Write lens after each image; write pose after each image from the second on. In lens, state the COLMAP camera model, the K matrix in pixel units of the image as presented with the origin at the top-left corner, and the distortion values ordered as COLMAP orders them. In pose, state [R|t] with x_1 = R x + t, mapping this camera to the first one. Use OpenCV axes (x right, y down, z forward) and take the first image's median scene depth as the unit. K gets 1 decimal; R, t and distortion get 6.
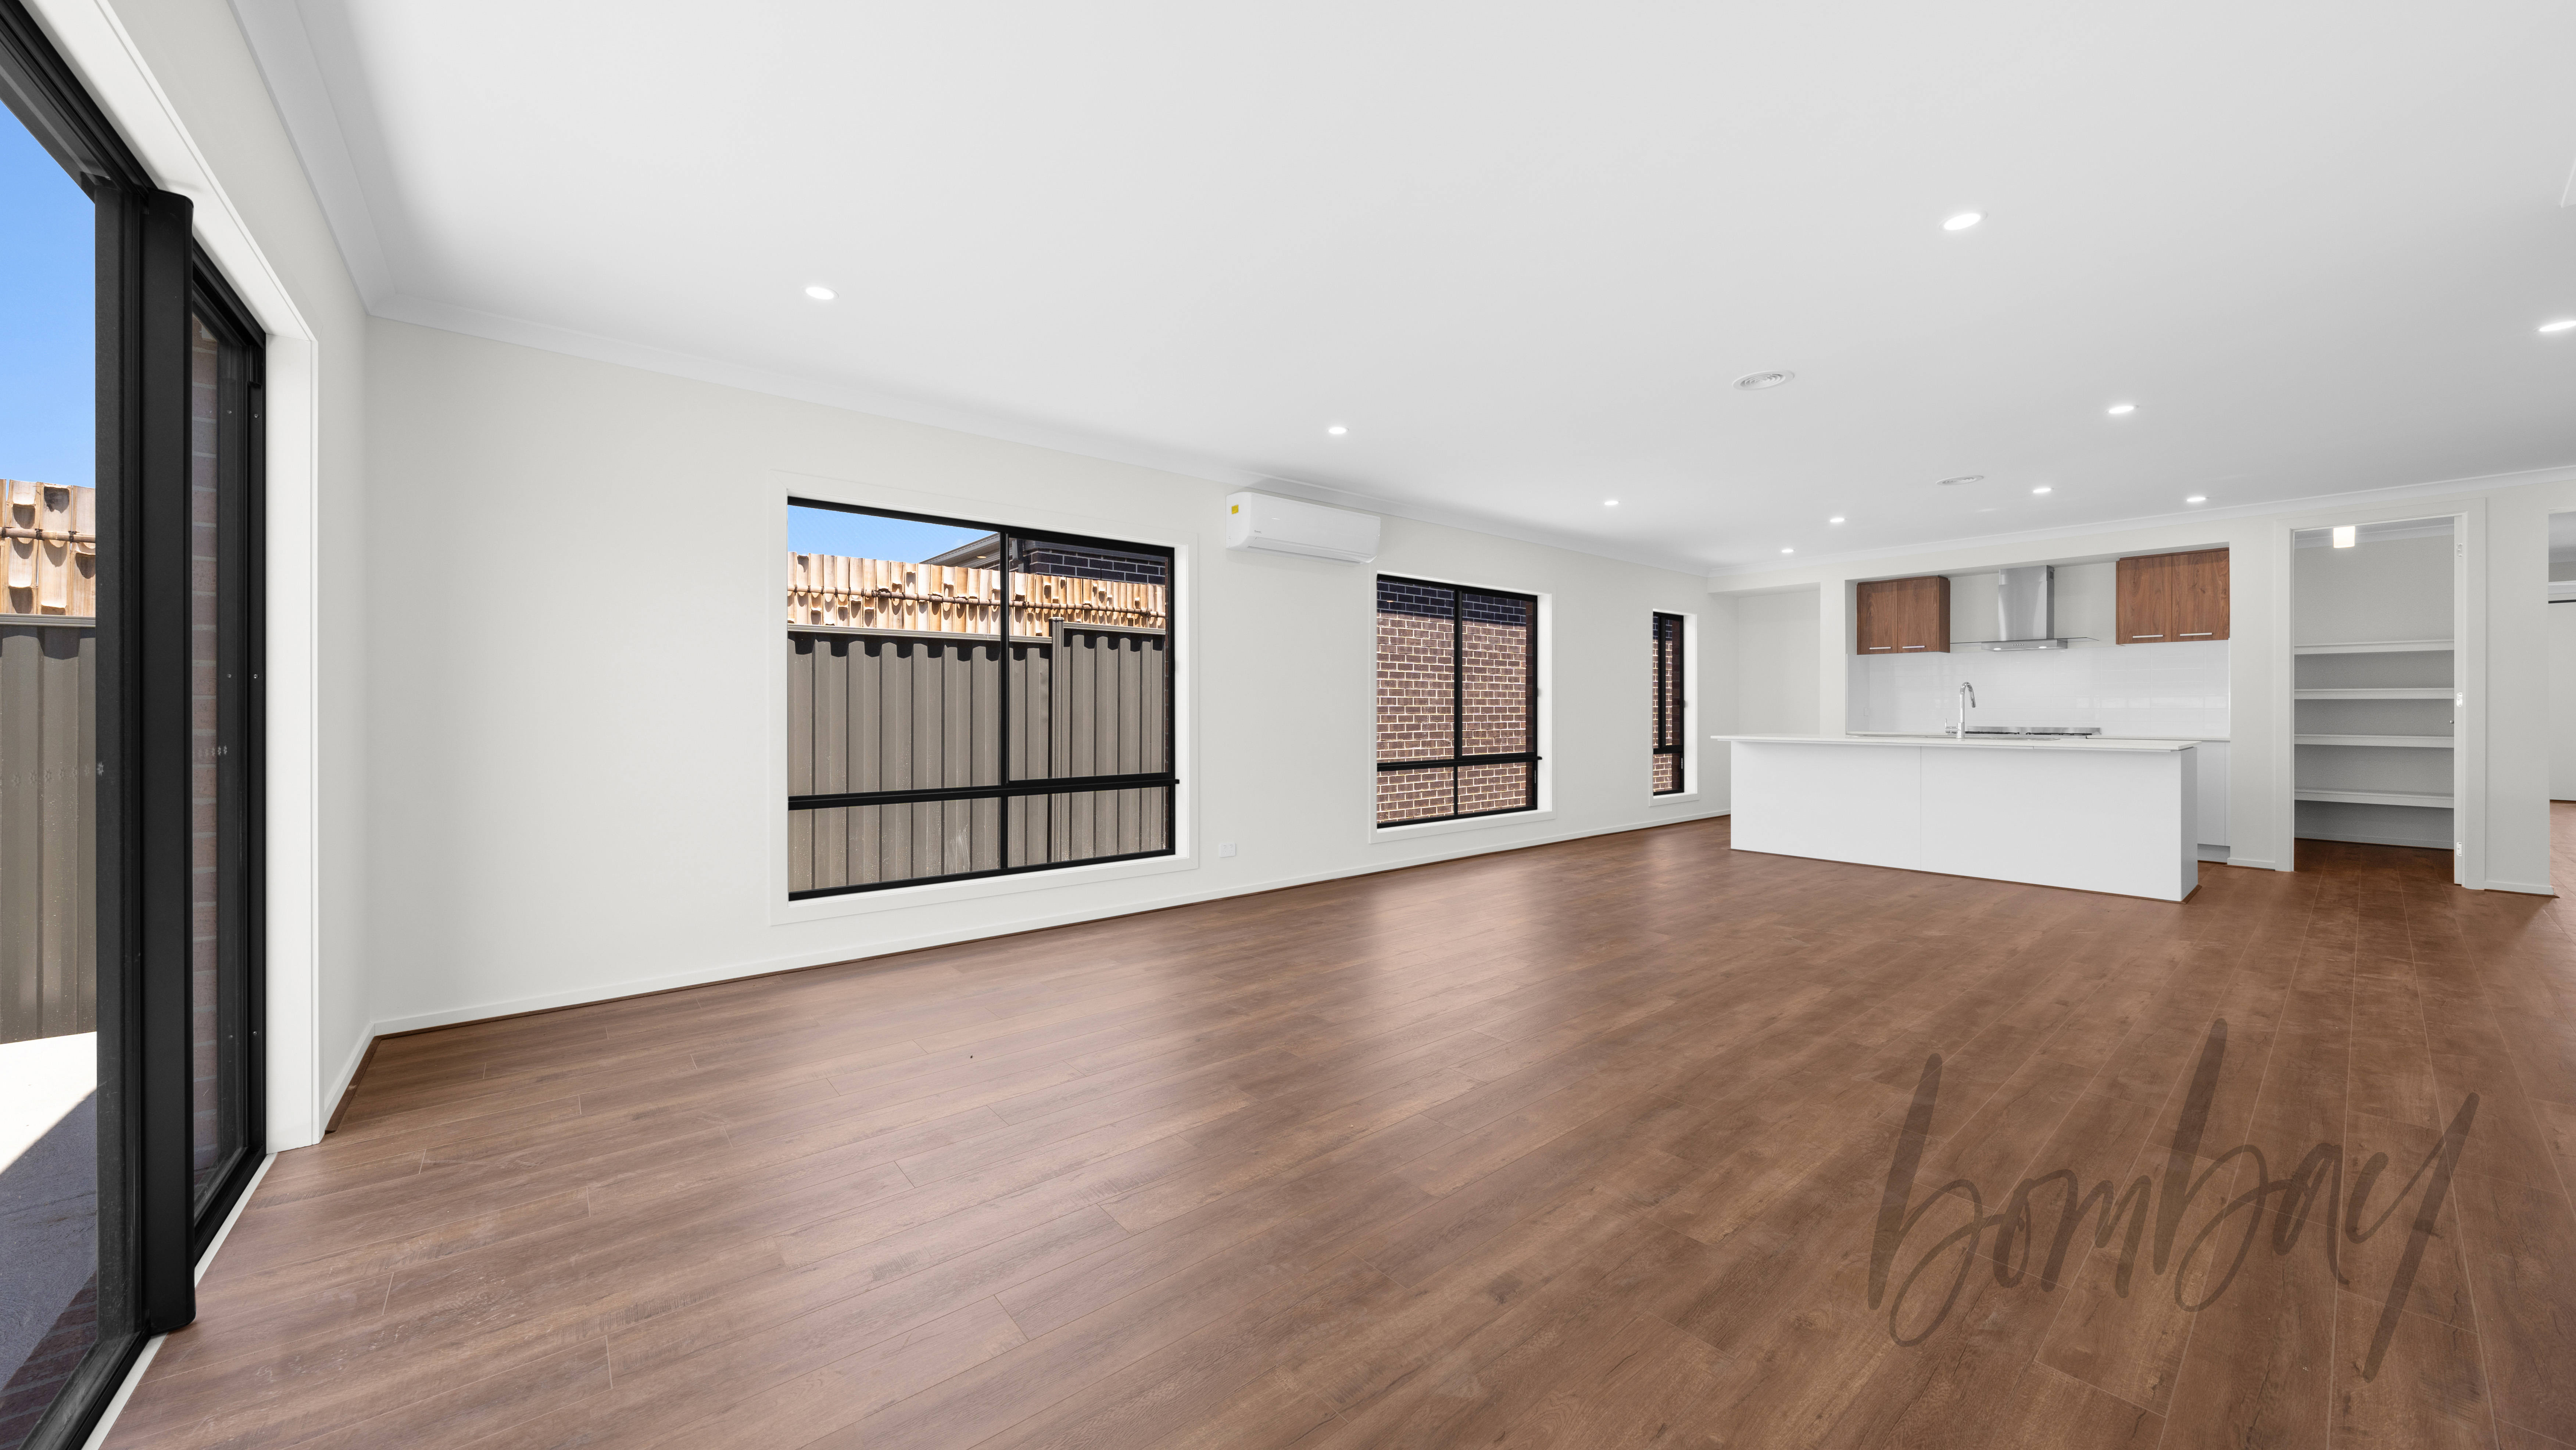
lens RADIAL K [[907.8, 0, 1286.0], [0, 907.8, 708.6], [0, 0, 1]] dist [0.000895, 0.000084]
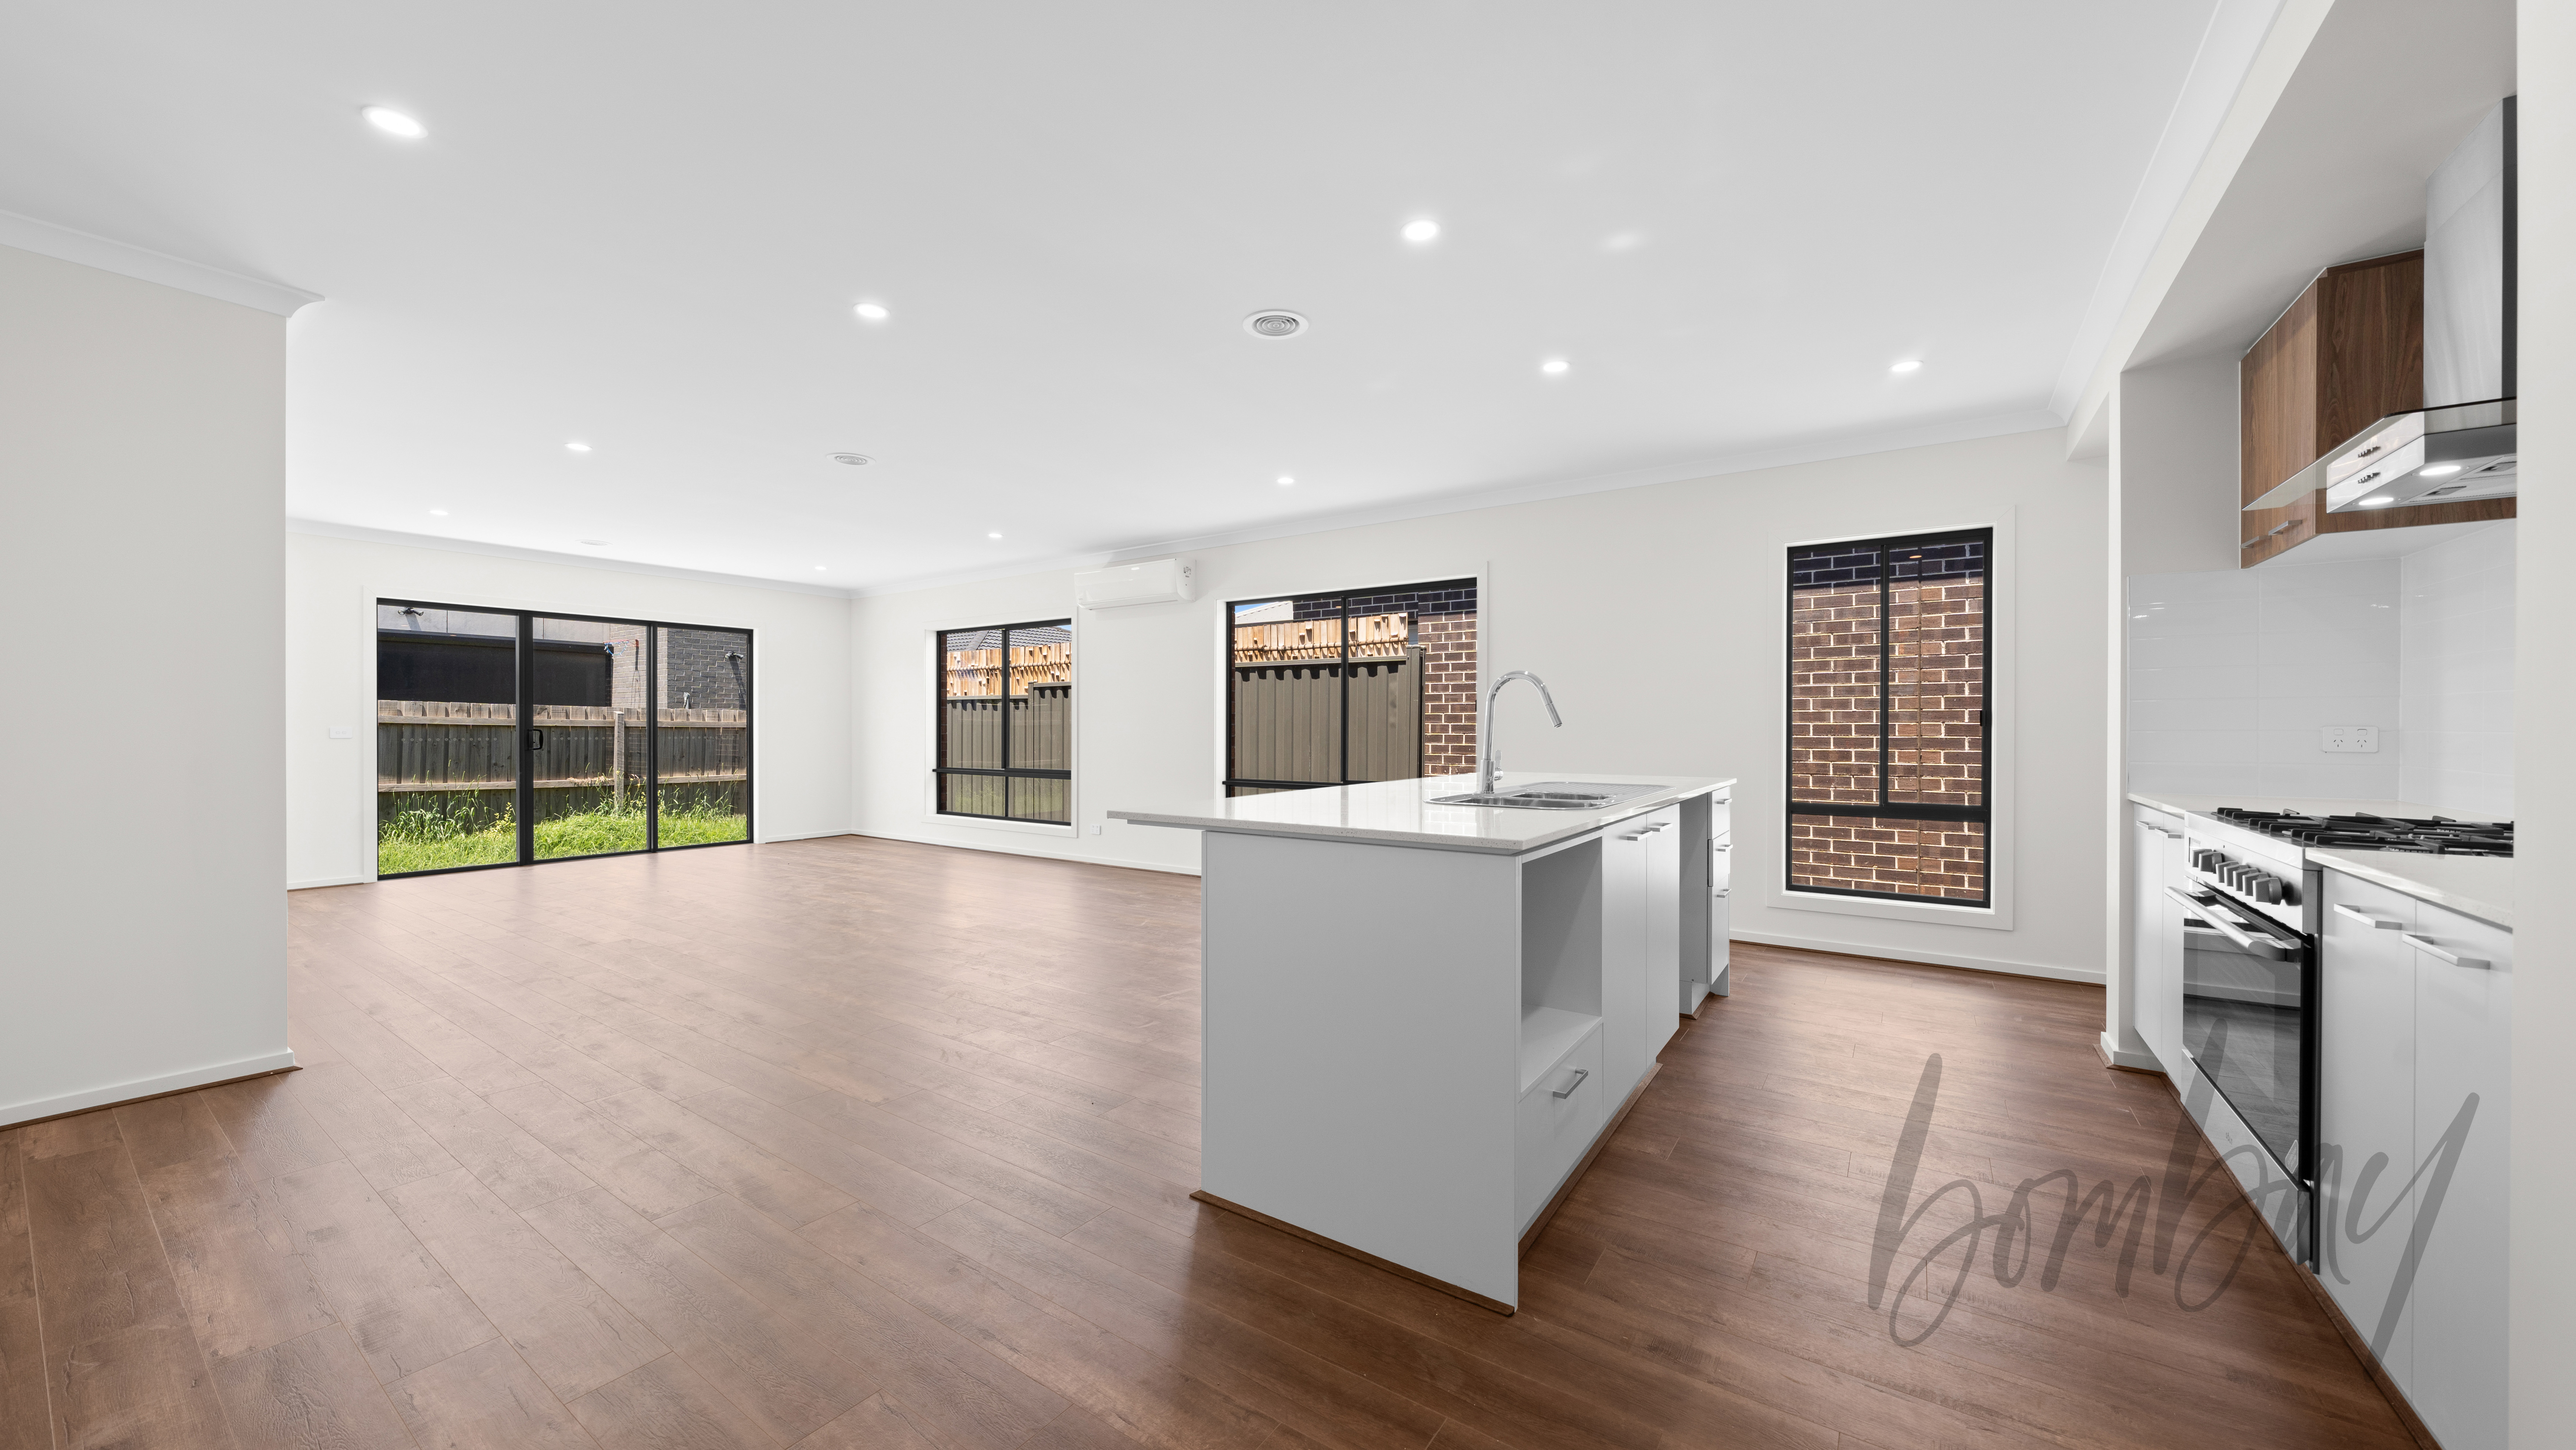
lens RADIAL K [[916.7, 0, 1288.0], [0, 916.7, 725.0], [0, 0, 1]] dist [0.000245, 0.000014]
pose [[0.276439, -0.000627, -0.961031, 1.415046], [0.000441, 1.000000, -0.000525, -0.003238], [0.961031, -0.000279, 0.276439, 0.927799]]
